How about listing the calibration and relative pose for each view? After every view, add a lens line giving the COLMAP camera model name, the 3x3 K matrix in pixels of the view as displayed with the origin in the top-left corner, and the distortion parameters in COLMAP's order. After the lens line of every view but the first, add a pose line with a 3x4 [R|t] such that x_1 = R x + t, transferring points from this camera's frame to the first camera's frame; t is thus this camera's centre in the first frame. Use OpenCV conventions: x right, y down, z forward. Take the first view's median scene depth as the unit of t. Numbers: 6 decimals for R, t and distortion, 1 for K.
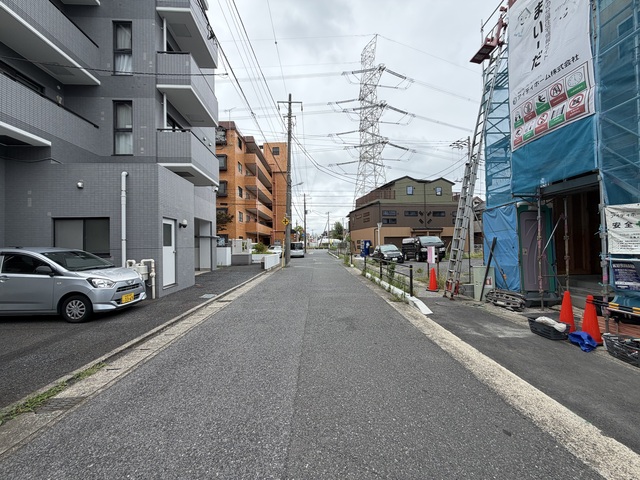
lens RADIAL K [[255.3, 0, 318.8], [0, 255.3, 240.1], [0, 0, 1]] dist [-0.000227, -0.000037]
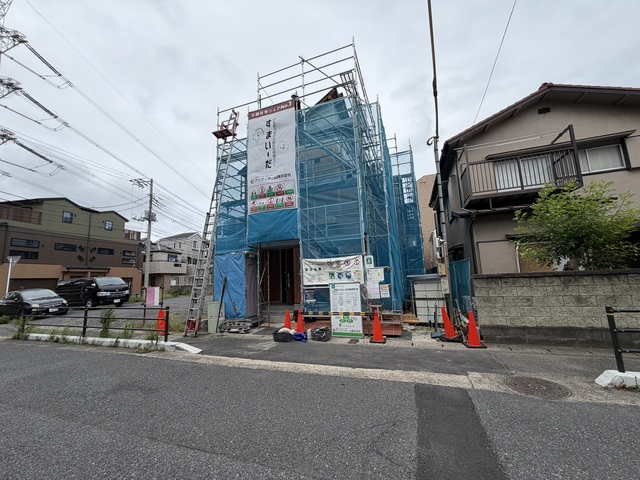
lens RADIAL K [[255.3, 0, 318.8], [0, 255.3, 240.1], [0, 0, 1]] dist [-0.000227, -0.000037]
pose [[0.353037, 0.136671, 0.925573, -0.440929], [0.016107, 0.988239, -0.152068, 0.011399], [-0.935471, 0.068594, 0.346684, 0.188580]]
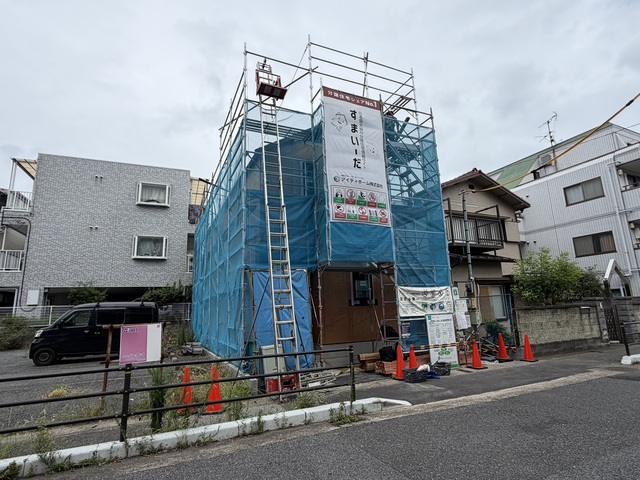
lens RADIAL K [[344.6, 0, 320.0], [0, 344.6, 240.0], [0, 0, 1]] dist [-0.004589, -0.000297]
pose [[-0.416475, 0.212373, 0.883995, -0.505260], [0.022448, 0.974439, -0.223526, 0.044055], [-0.908870, -0.073249, -0.410597, 1.850302]]
